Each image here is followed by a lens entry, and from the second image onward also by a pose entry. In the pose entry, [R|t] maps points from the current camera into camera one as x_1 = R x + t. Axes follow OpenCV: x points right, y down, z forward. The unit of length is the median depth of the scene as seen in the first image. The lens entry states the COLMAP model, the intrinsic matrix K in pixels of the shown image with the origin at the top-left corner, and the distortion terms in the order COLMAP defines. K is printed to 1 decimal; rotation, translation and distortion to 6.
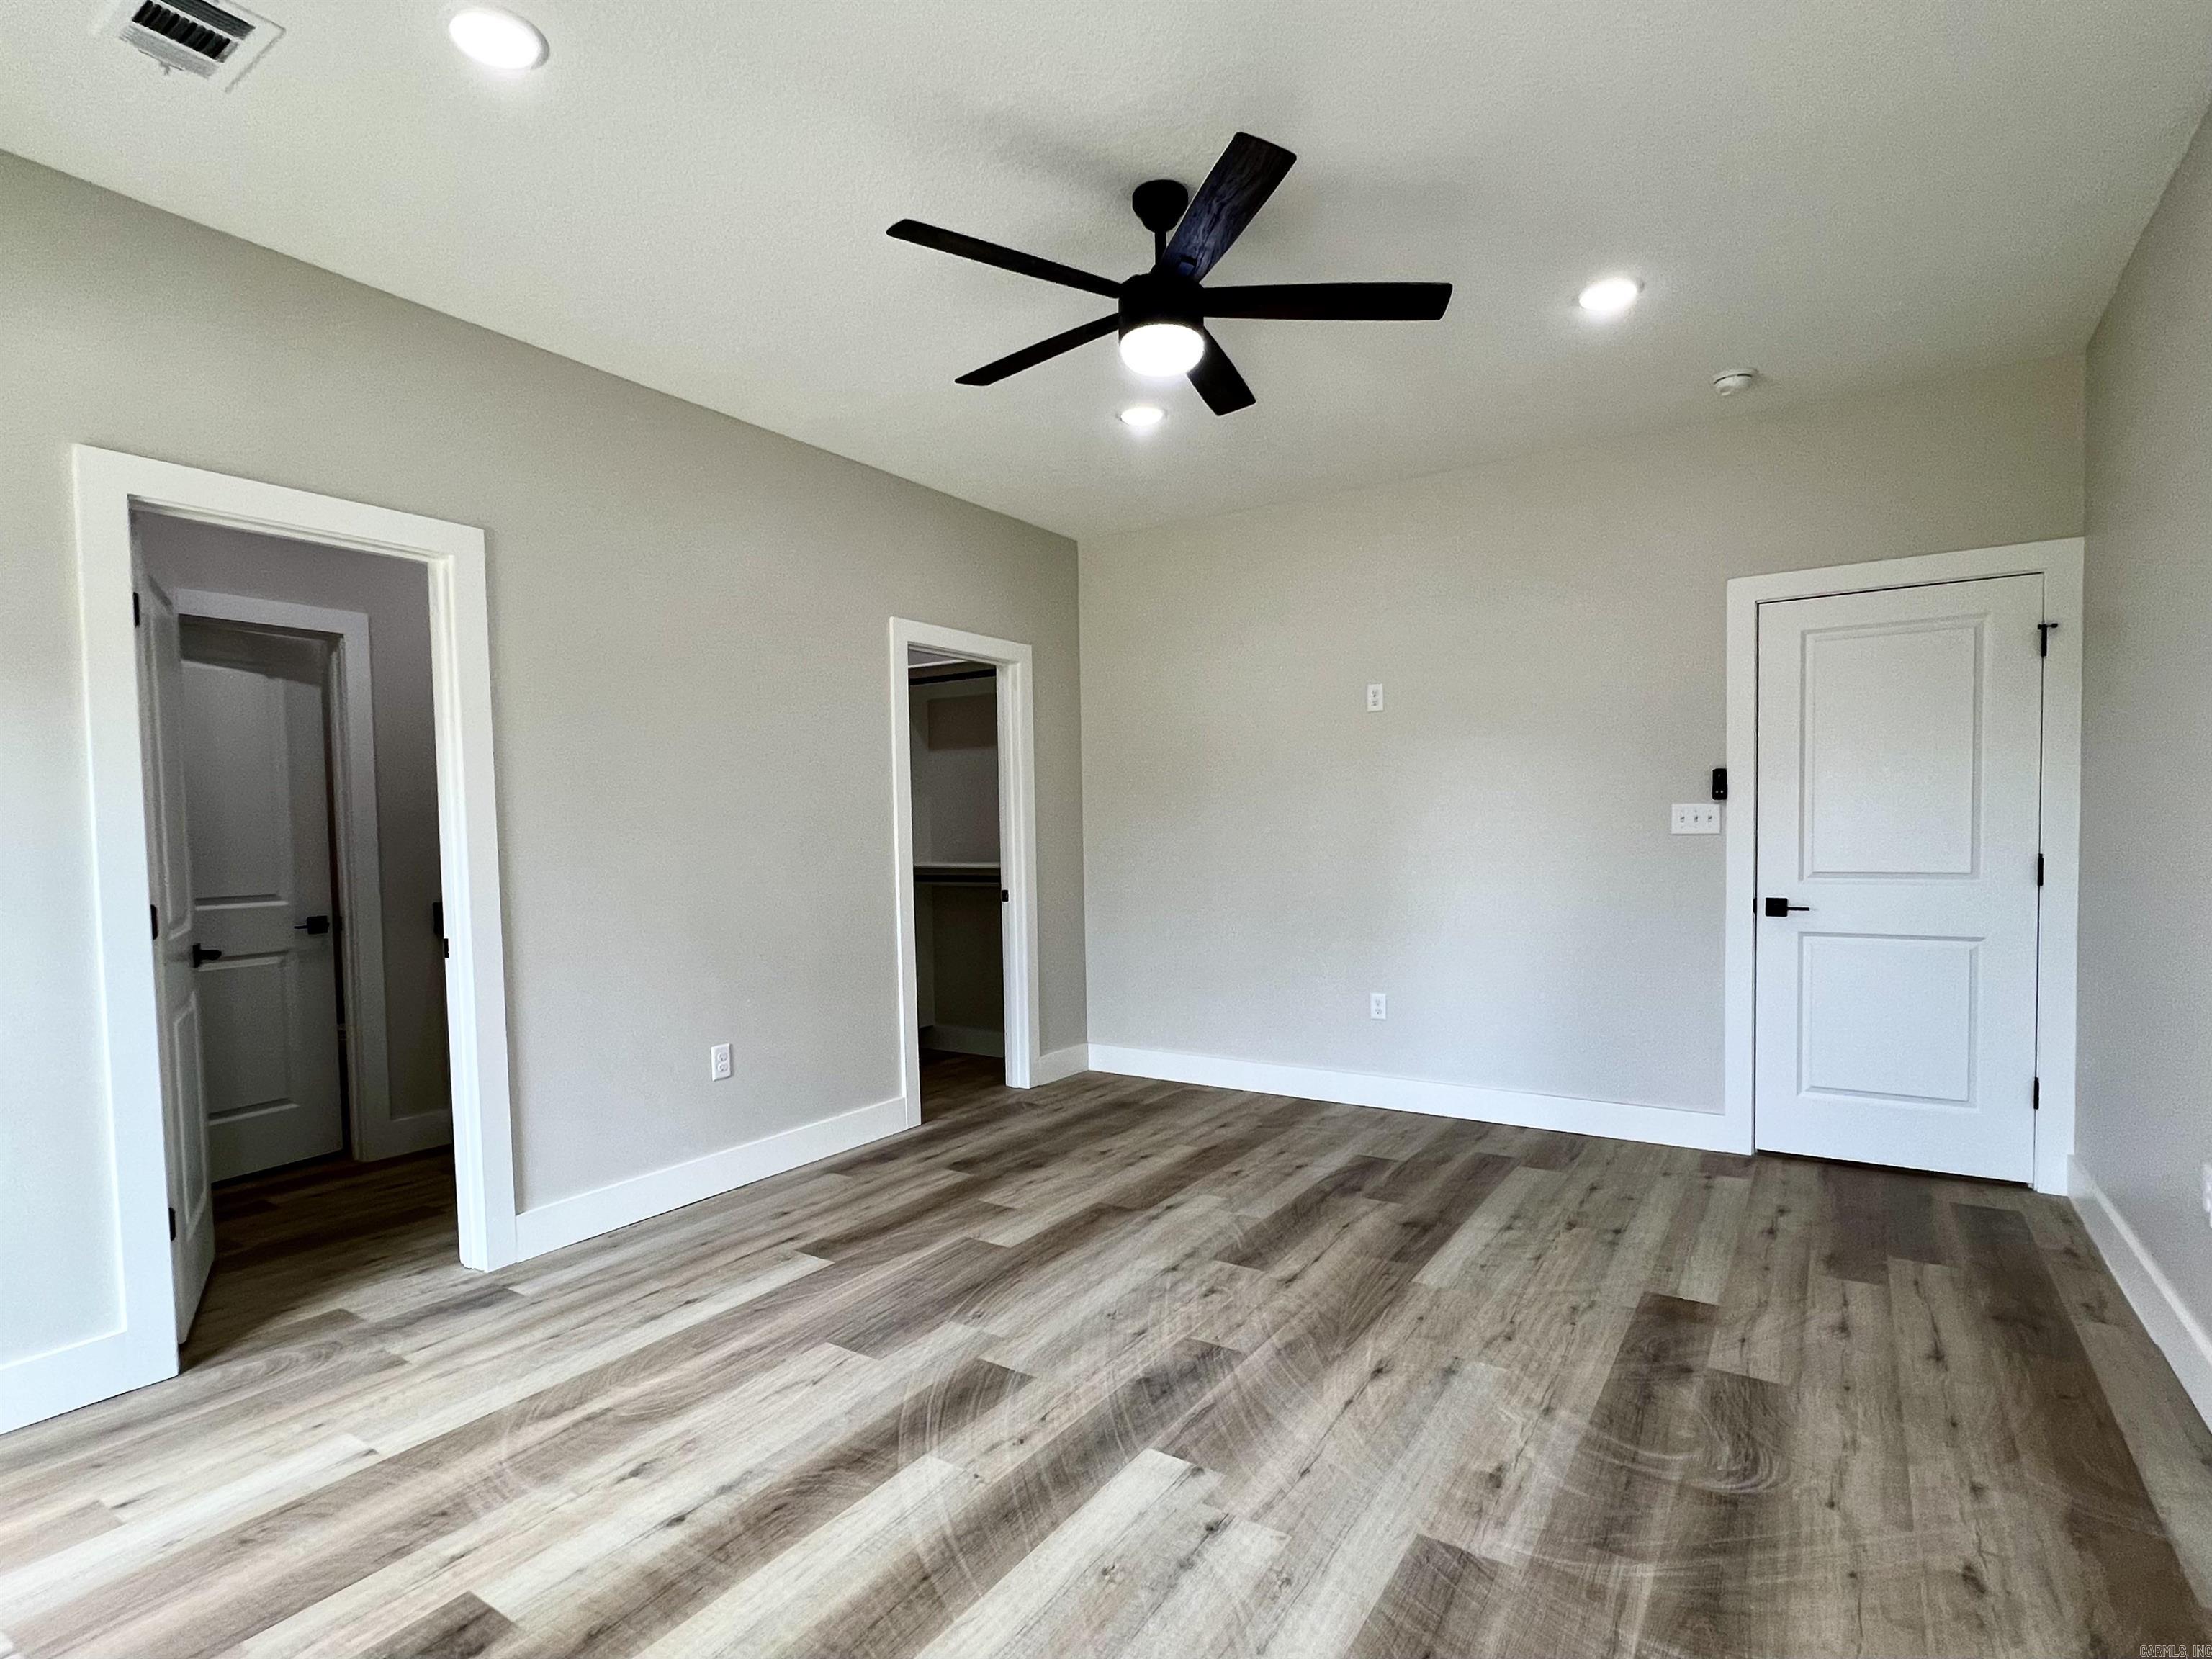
lens RADIAL K [[1078.9, 0, 1133.2], [0, 1078.9, 833.2], [0, 0, 1]] dist [-0.000071, 0.000402]
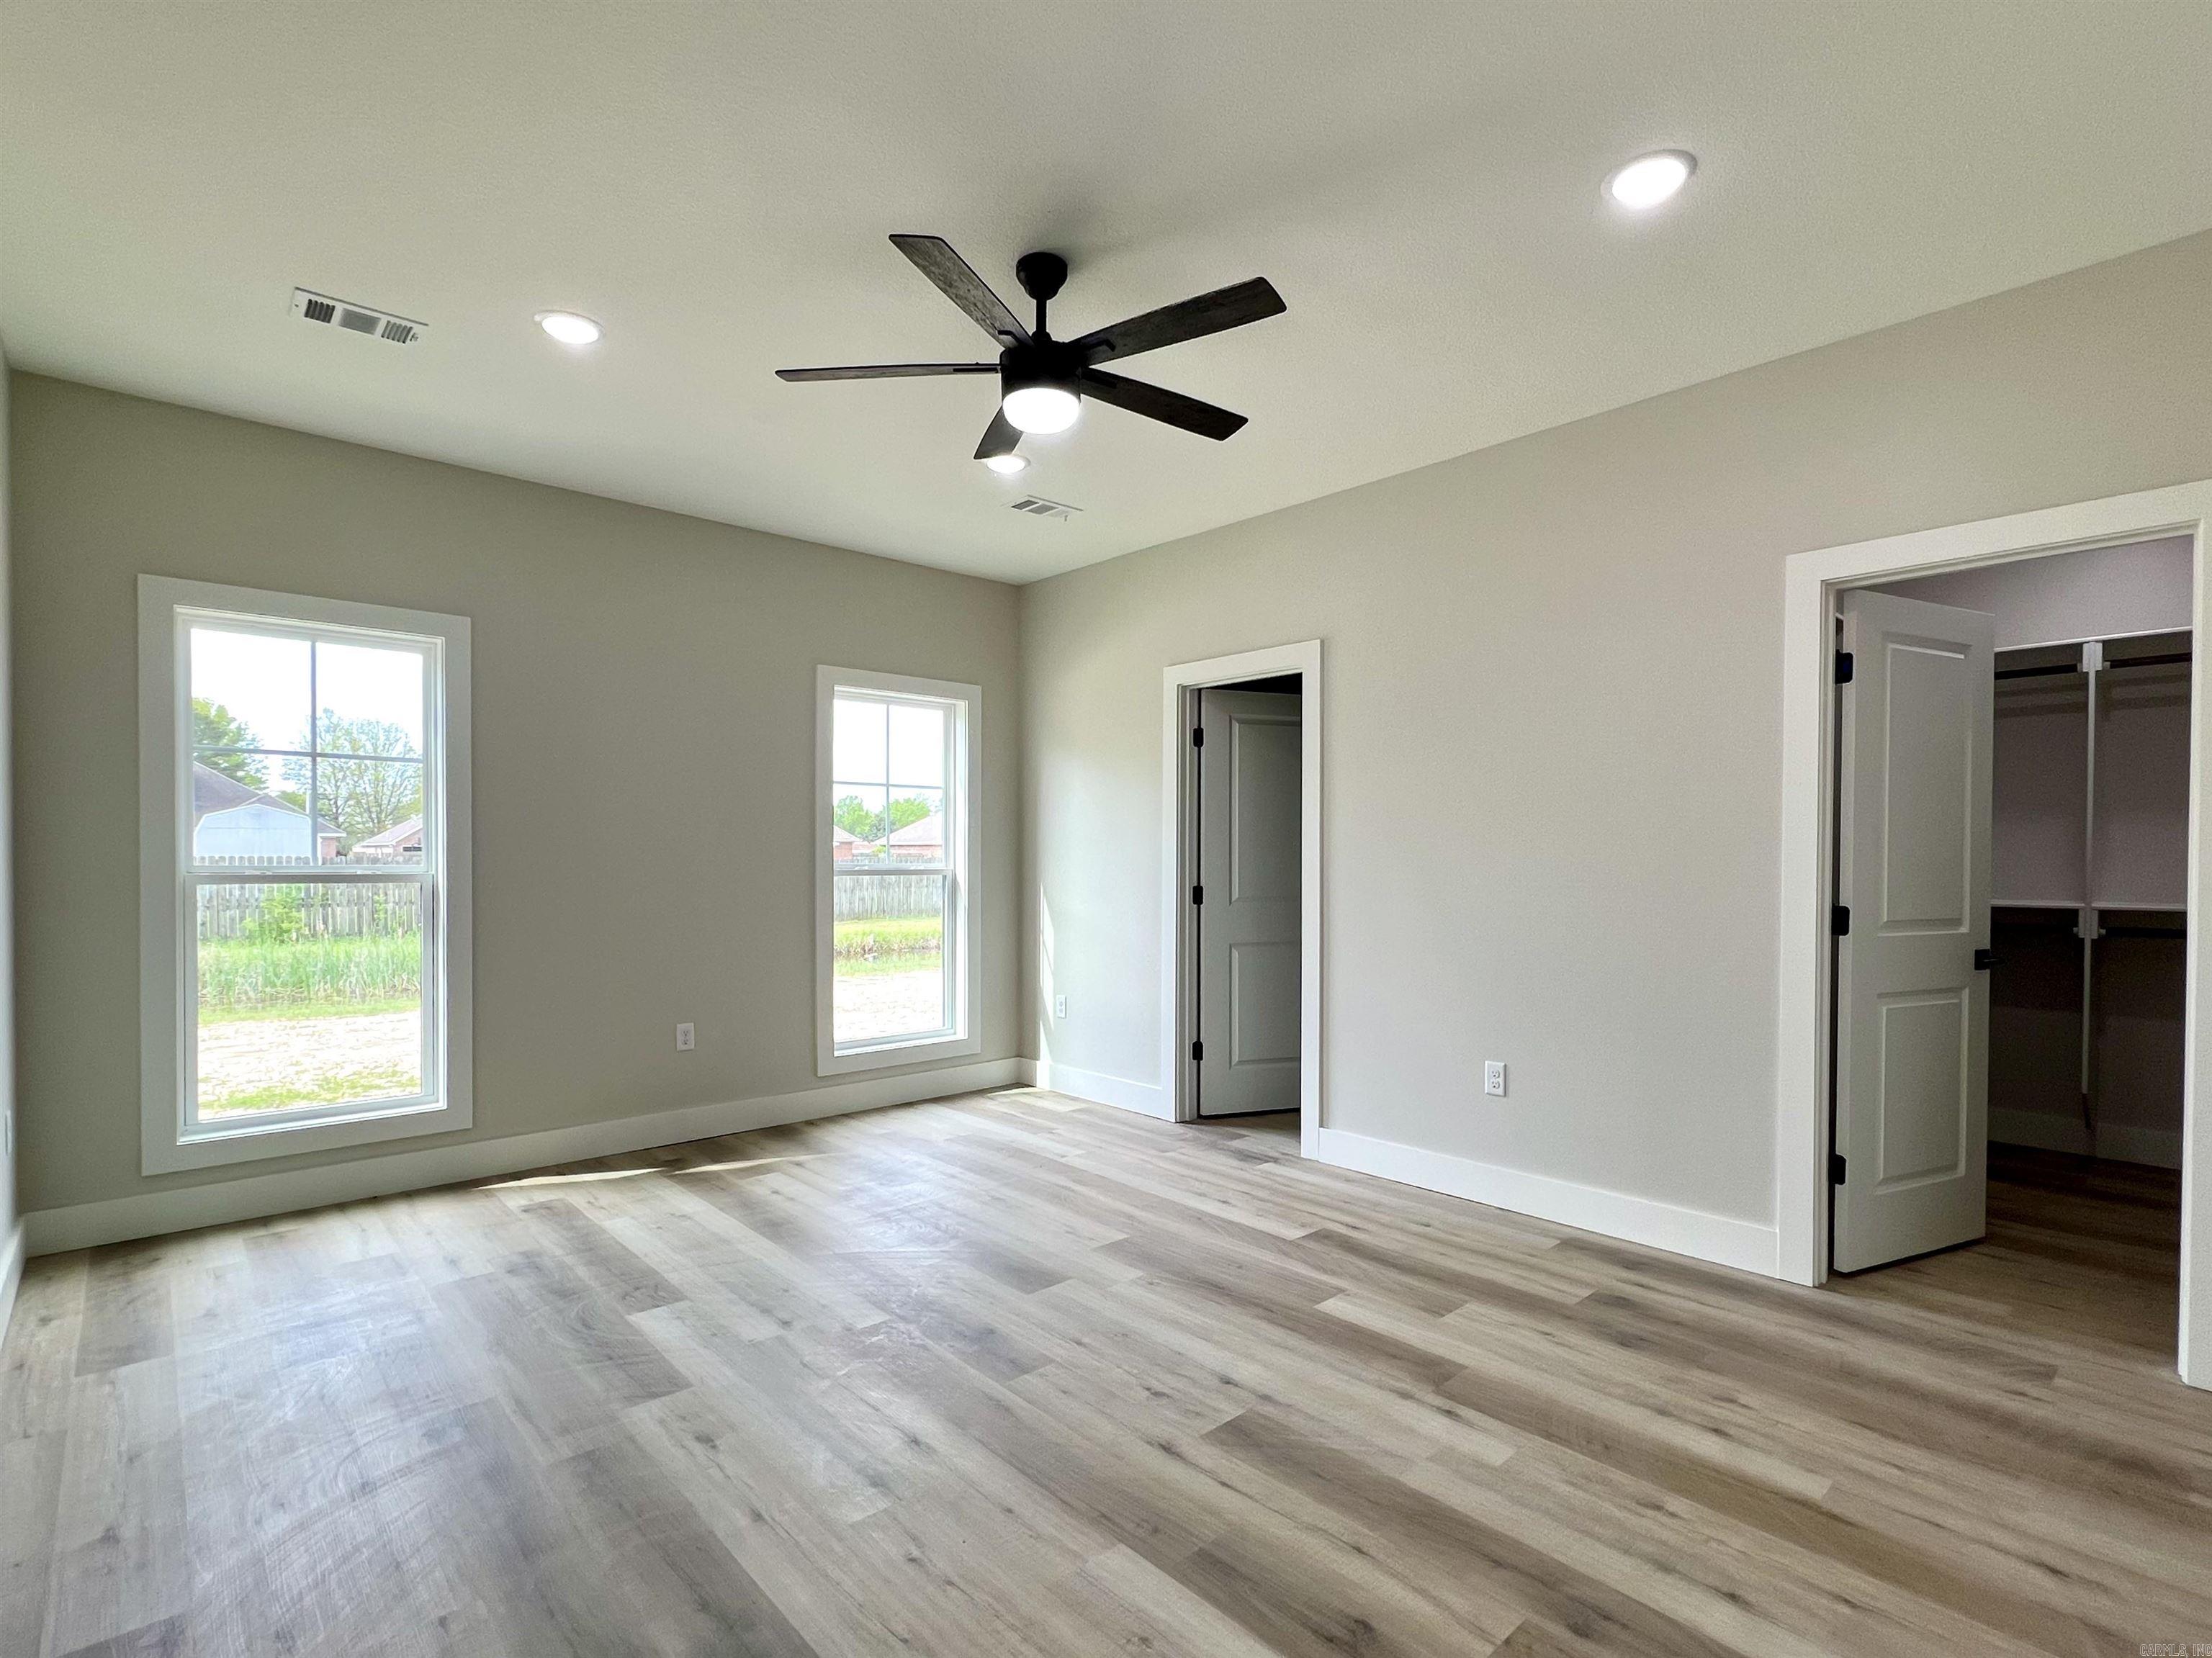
lens RADIAL K [[1078.9, 0, 1133.2], [0, 1078.9, 832.7], [0, 0, 1]] dist [-0.000071, 0.000402]
pose [[-0.238121, -0.004615, -0.971225, 0.834190], [-0.001745, 0.999989, -0.004323, -0.025374], [0.971234, 0.000665, -0.238126, 1.064406]]
